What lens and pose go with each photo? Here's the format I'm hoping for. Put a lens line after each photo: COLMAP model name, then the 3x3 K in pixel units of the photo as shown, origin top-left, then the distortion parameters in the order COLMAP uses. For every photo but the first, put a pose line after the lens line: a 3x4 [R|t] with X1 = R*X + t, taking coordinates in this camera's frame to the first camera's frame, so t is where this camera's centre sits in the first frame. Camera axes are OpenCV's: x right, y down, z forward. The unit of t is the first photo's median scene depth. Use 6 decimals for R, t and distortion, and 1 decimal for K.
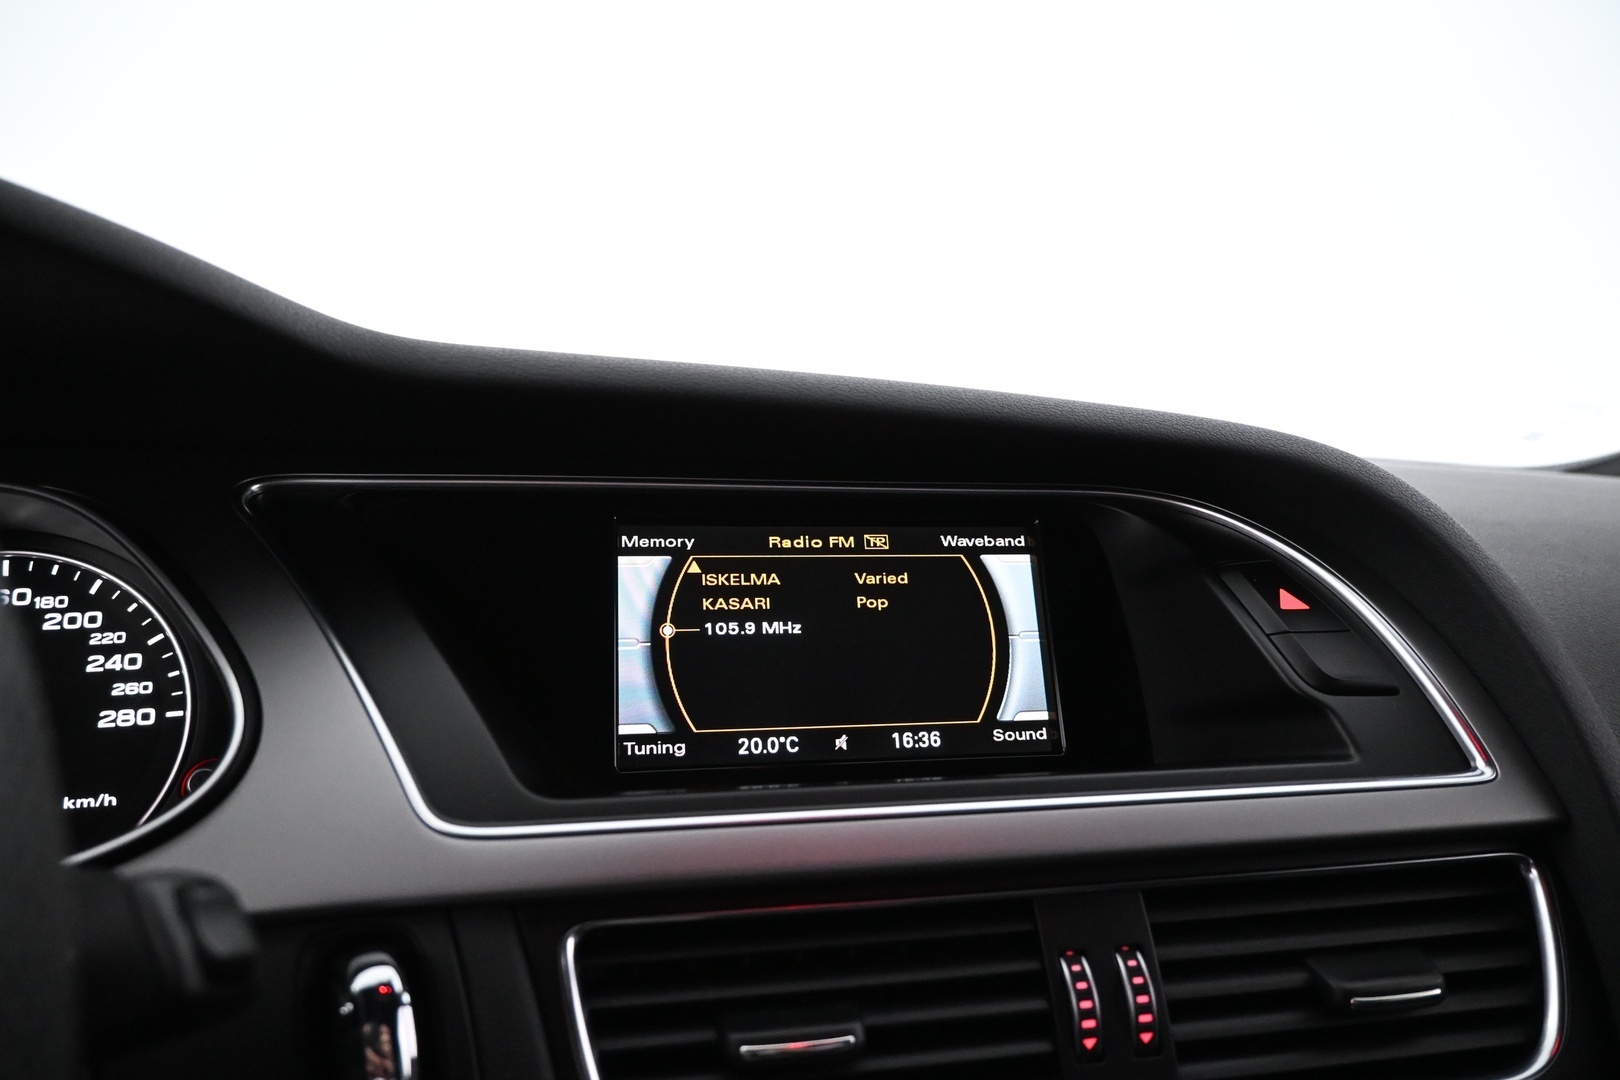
lens RADIAL K [[1091.0, 0, 811.0], [0, 1091.0, 539.8], [0, 0, 1]] dist [-0.003798, -0.007121]
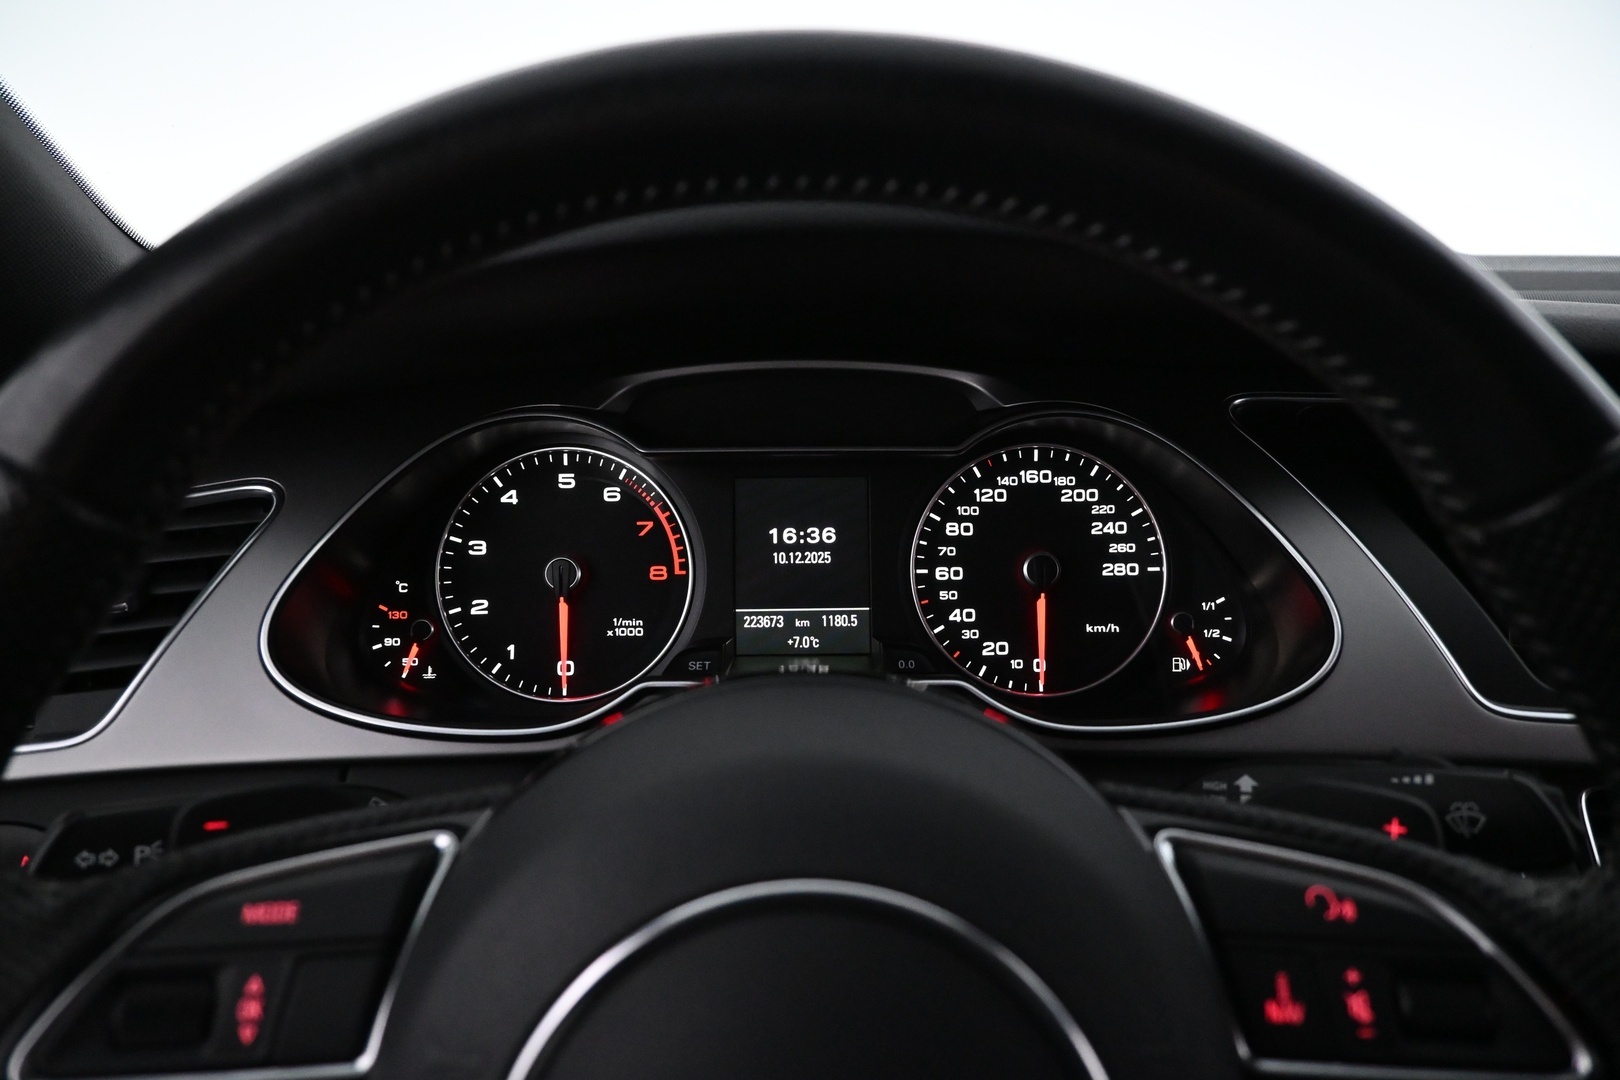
lens RADIAL K [[1091.0, 0, 805.4], [0, 1091.0, 542.7], [0, 0, 1]] dist [-0.003798, -0.007121]
pose [[0.946732, 0.088380, -0.309656, -0.583704], [-0.004803, 0.965368, 0.260847, -0.224362], [0.321986, -0.245465, 0.914370, -0.371324]]
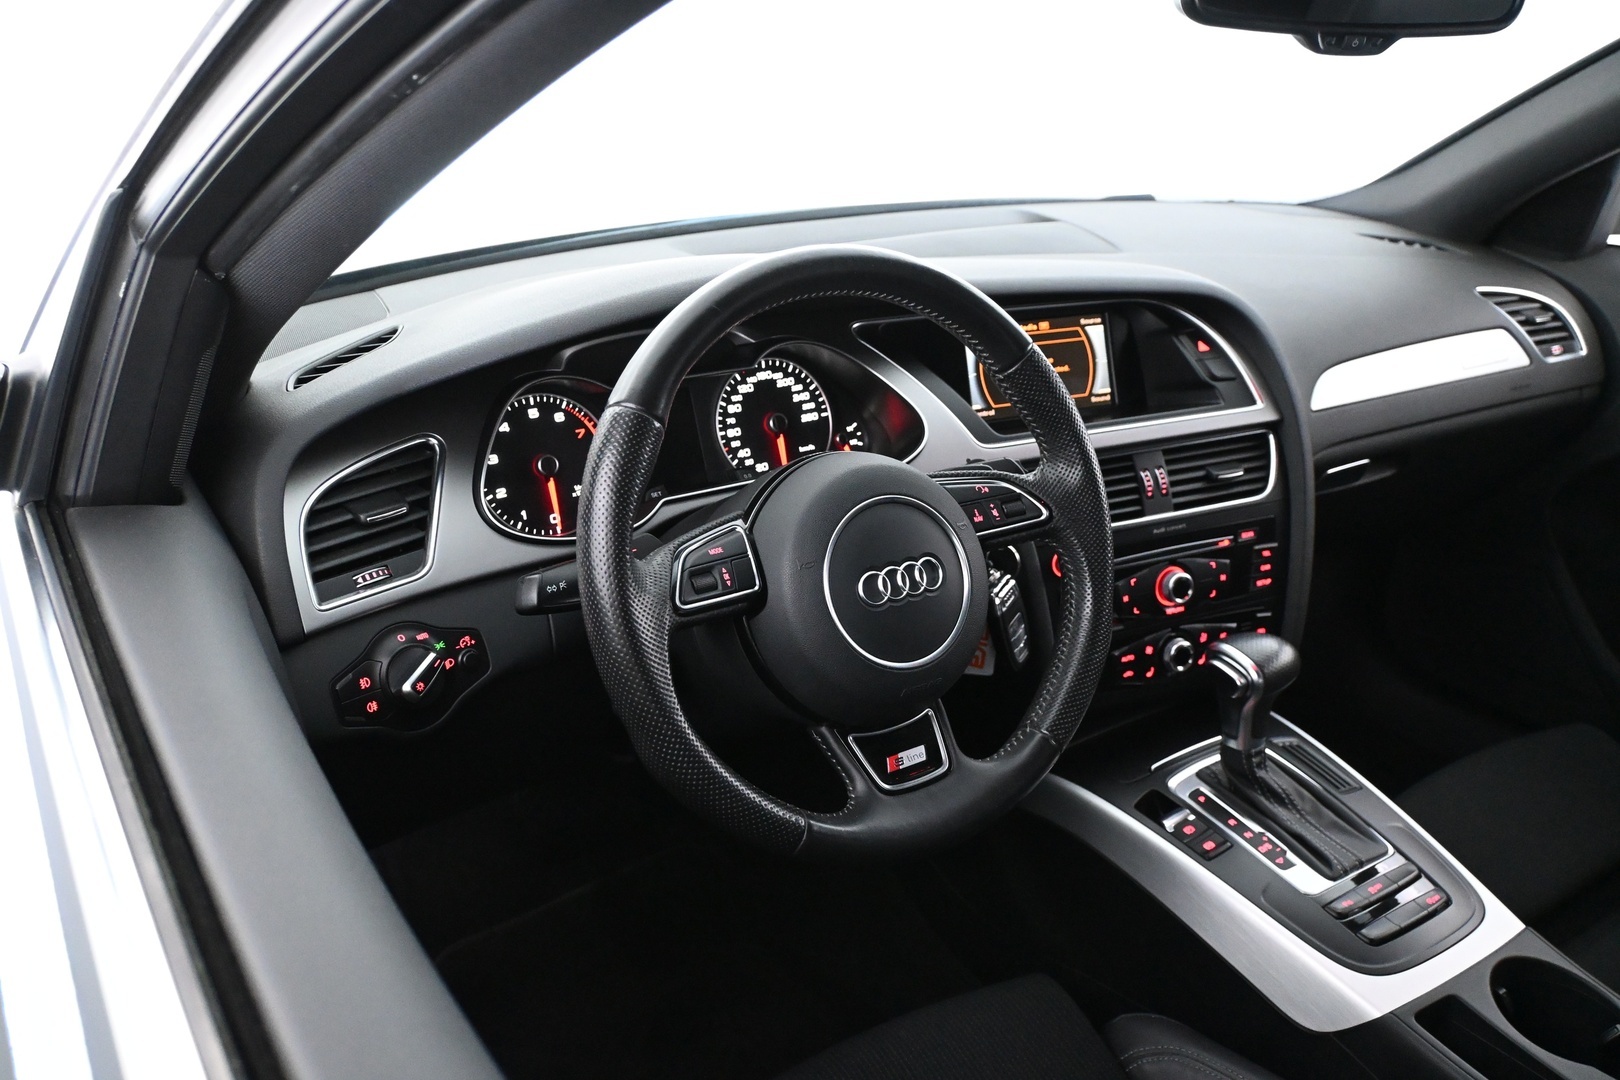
lens RADIAL K [[1347.9, 0, 804.4], [0, 1347.9, 525.7], [0, 0, 1]] dist [-0.045588, -0.016606]
pose [[0.970255, -0.086607, 0.226065, -1.414352], [0.009575, 0.946814, 0.321638, -0.648588], [-0.241898, -0.309906, 0.919480, -2.121467]]
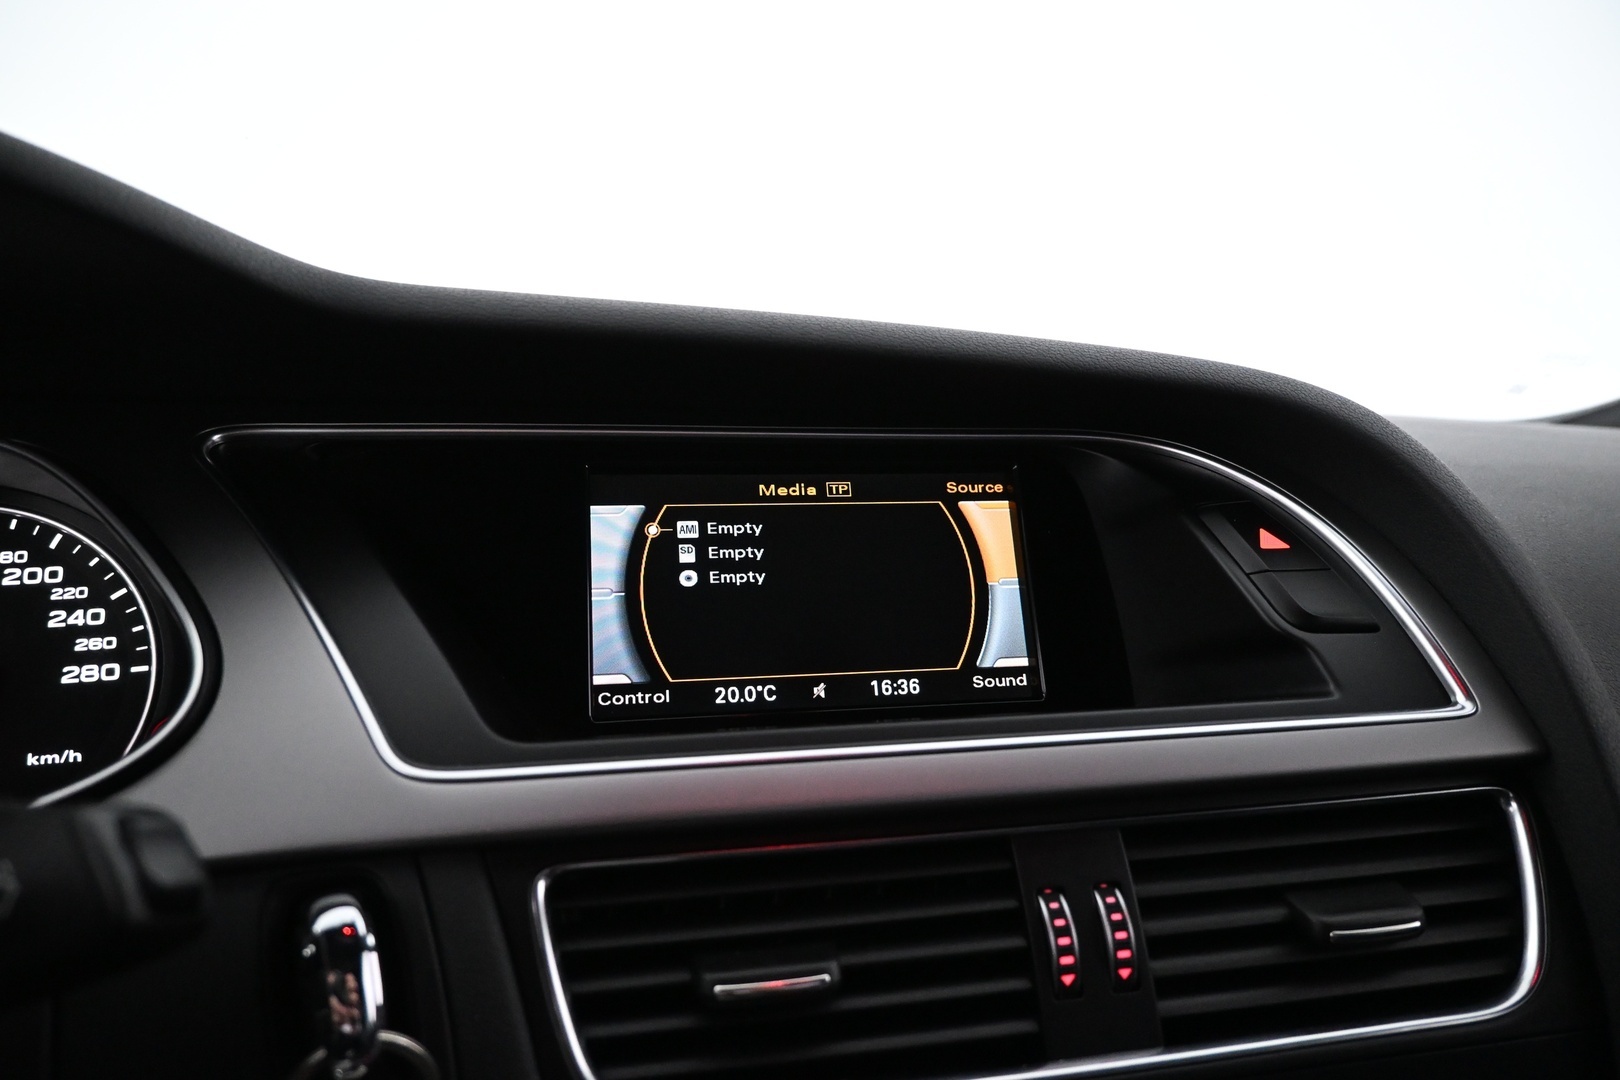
lens RADIAL K [[1091.0, 0, 811.0], [0, 1091.0, 540.0], [0, 0, 1]] dist [-0.003798, -0.007121]
pose [[0.999876, -0.013201, 0.008580, 0.014991], [0.012999, 0.999645, 0.023246, 0.028772], [-0.008884, -0.023132, 0.999693, 0.014772]]
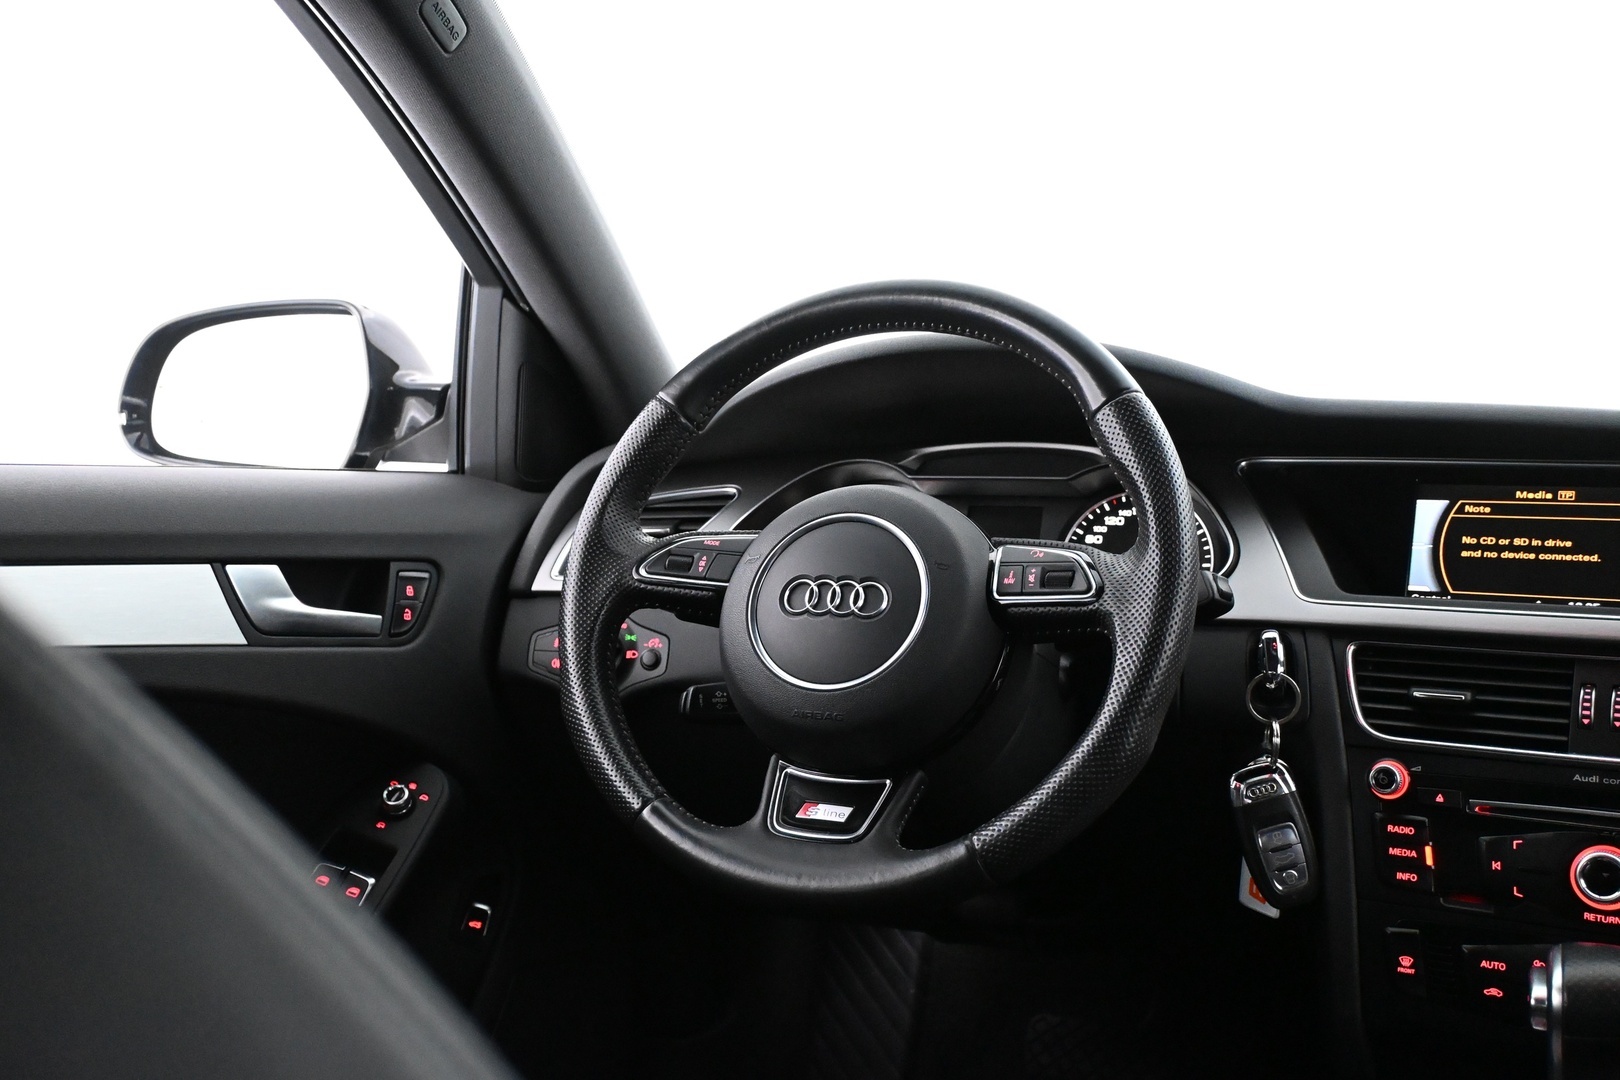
lens RADIAL K [[1605.4, 0, 873.4], [0, 1605.4, 534.7], [0, 0, 1]] dist [0.075750, 0.000000]
pose [[0.754010, 0.033584, -0.656004, 1.064179], [-0.030768, 0.999402, 0.015799, 0.066860], [0.656142, 0.008271, 0.754592, -1.939694]]
